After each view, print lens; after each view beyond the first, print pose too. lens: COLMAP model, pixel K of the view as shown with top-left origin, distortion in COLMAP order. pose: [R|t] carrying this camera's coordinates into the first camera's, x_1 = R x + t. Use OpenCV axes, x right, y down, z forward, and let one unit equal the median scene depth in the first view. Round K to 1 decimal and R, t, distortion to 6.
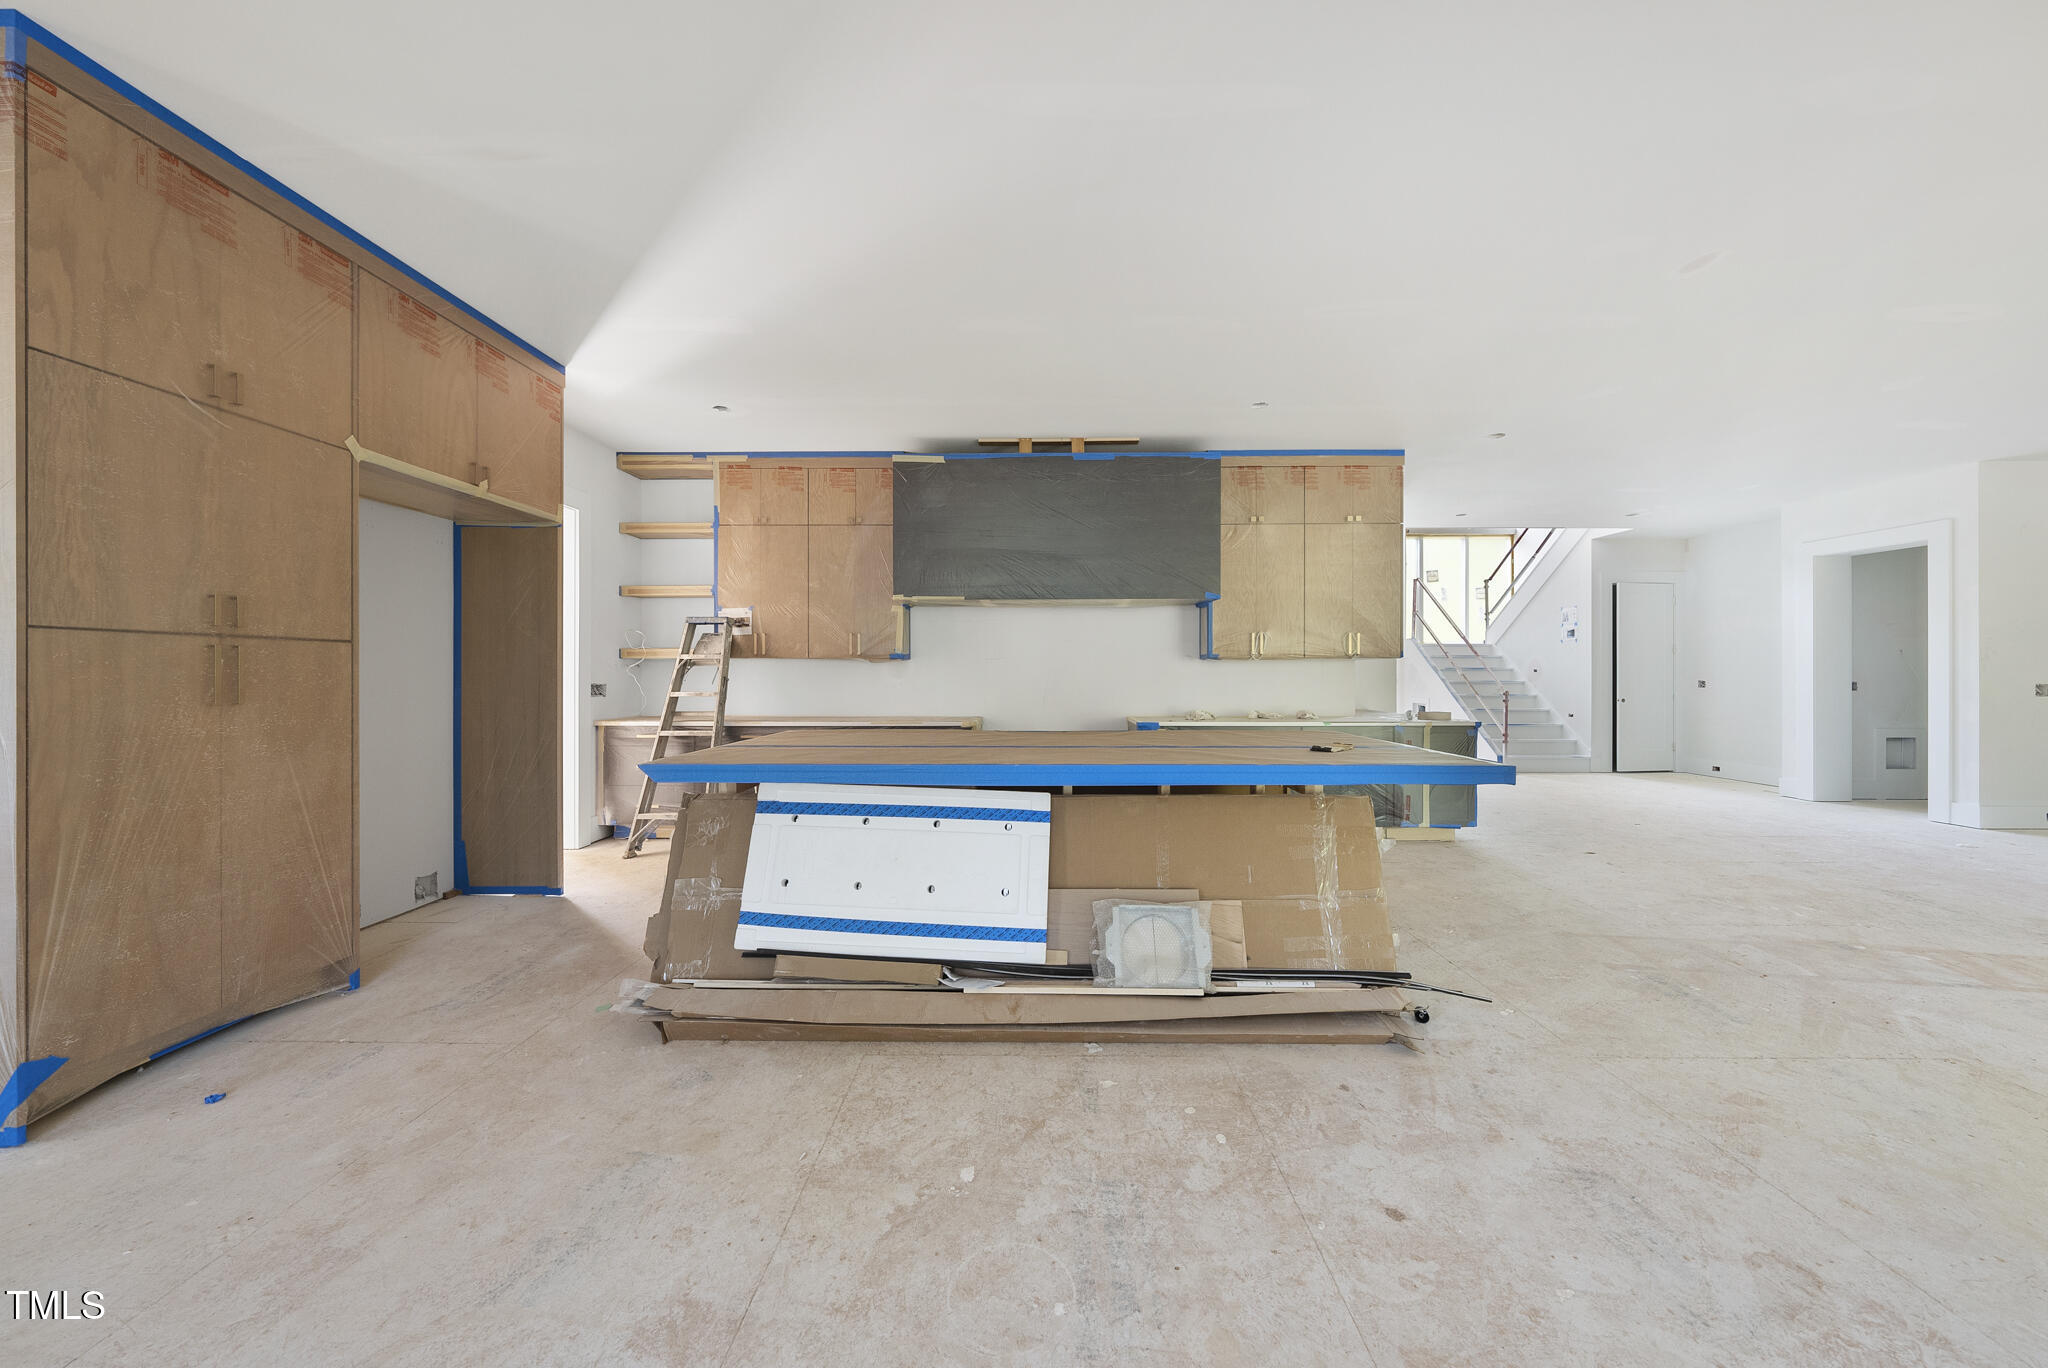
lens RADIAL K [[705.4, 0, 1030.4], [0, 705.4, 671.7], [0, 0, 1]] dist [-0.004399, 0.000950]
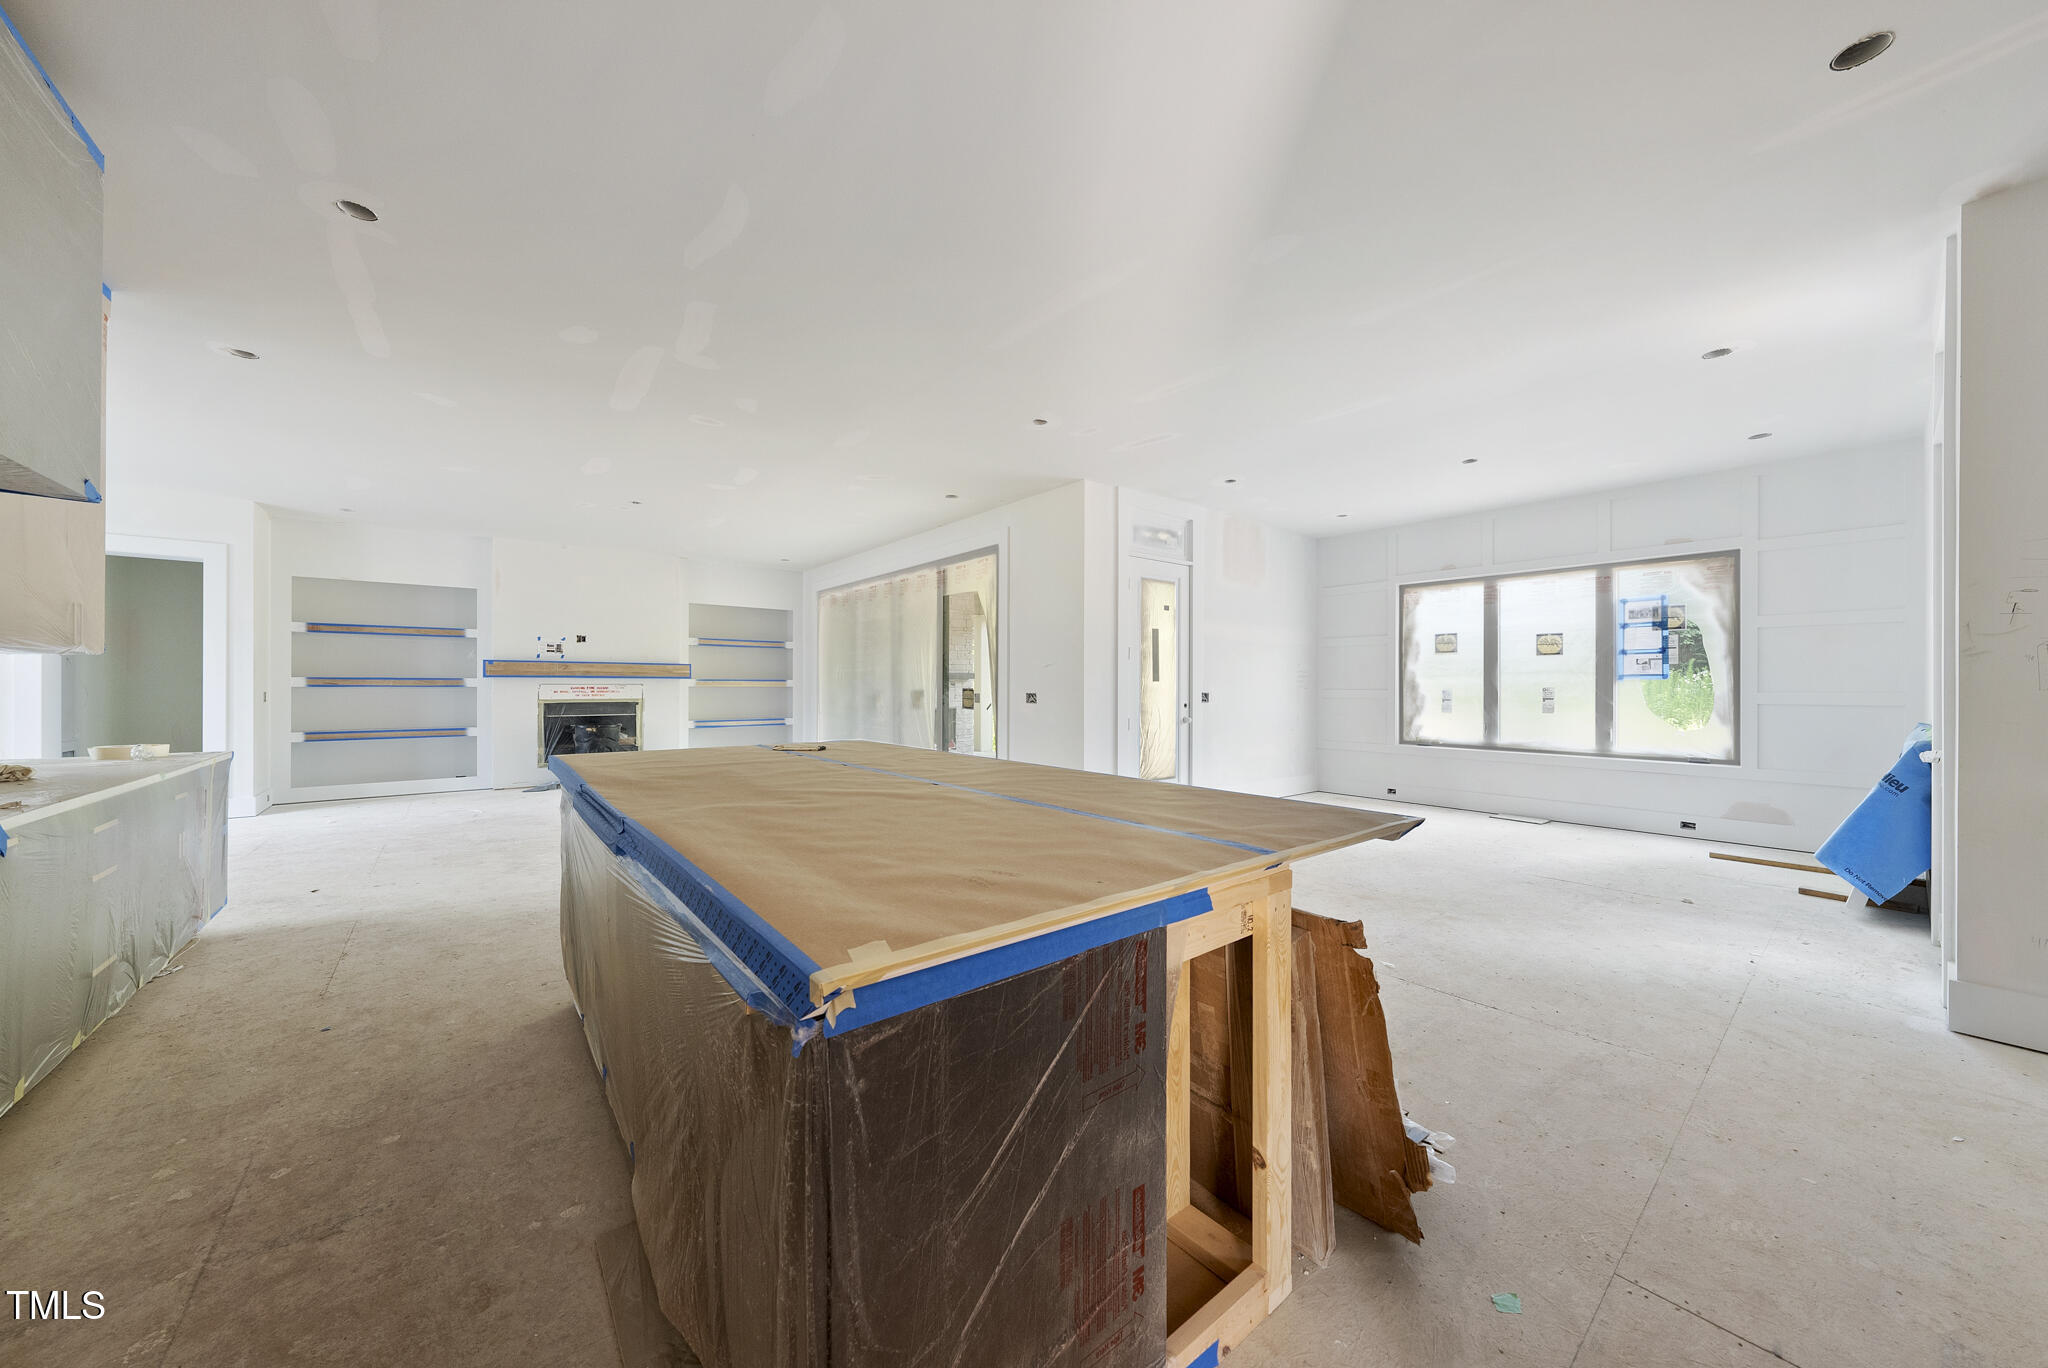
lens RADIAL K [[705.4, 0, 1025.2], [0, 705.4, 685.1], [0, 0, 1]] dist [-0.004399, 0.000950]
pose [[-0.634760, -0.000341, 0.772709, -0.647230], [-0.005291, 0.999978, -0.003906, 0.005510], [-0.772691, -0.006568, -0.634748, 1.331032]]
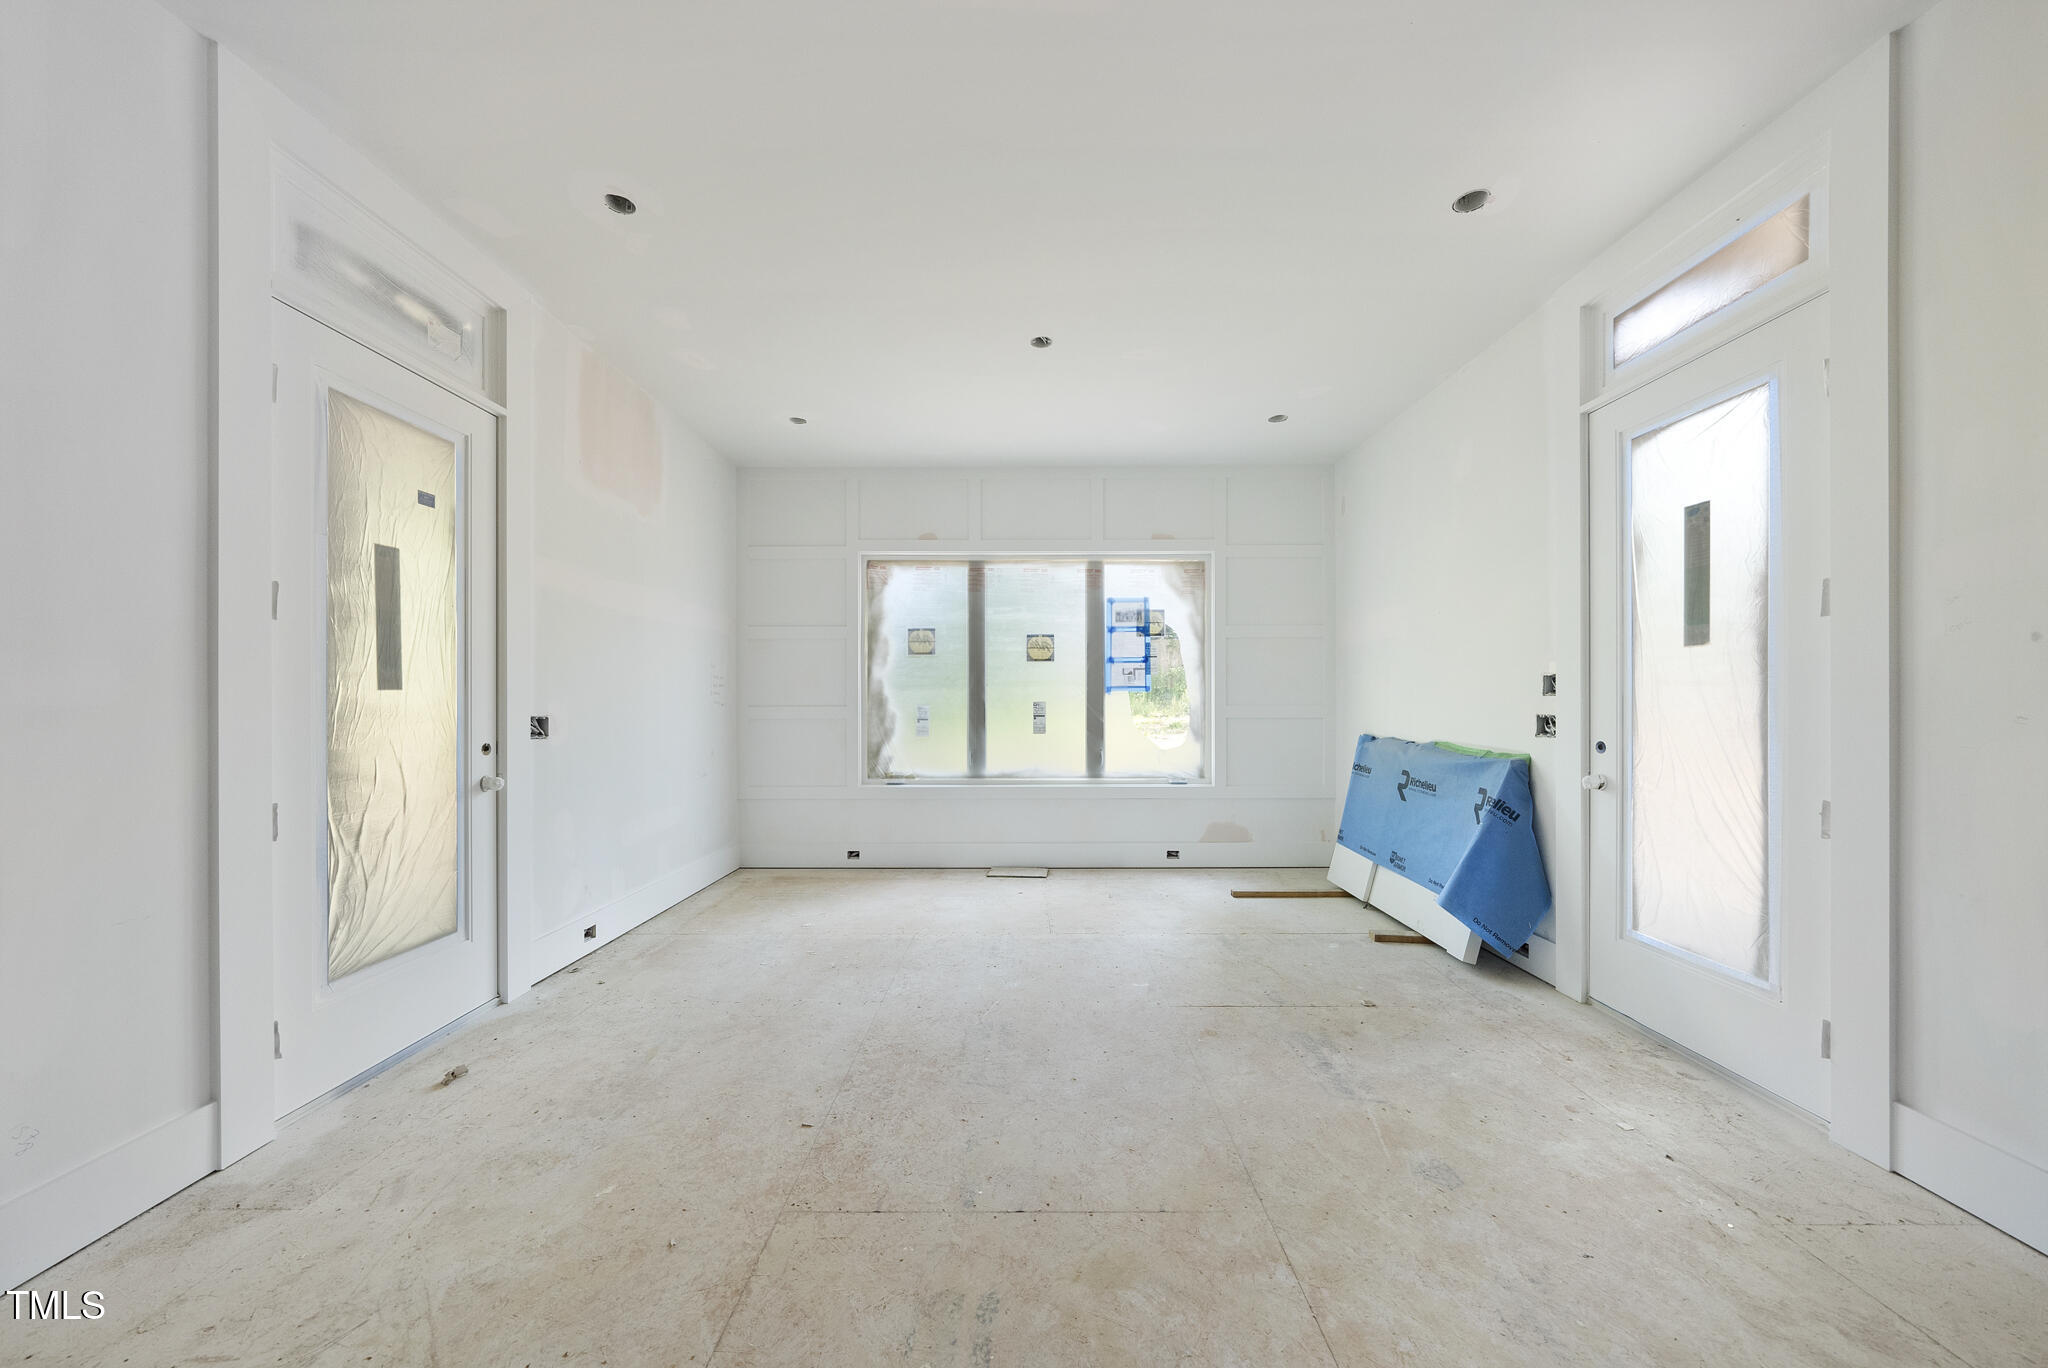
lens RADIAL K [[705.4, 0, 1026.5], [0, 705.4, 699.3], [0, 0, 1]] dist [-0.004399, 0.000950]
pose [[-0.999970, 0.002511, -0.007311, 0.009405], [0.002567, 0.999968, -0.007600, 0.003305], [0.007291, -0.007618, -0.999944, 0.504406]]
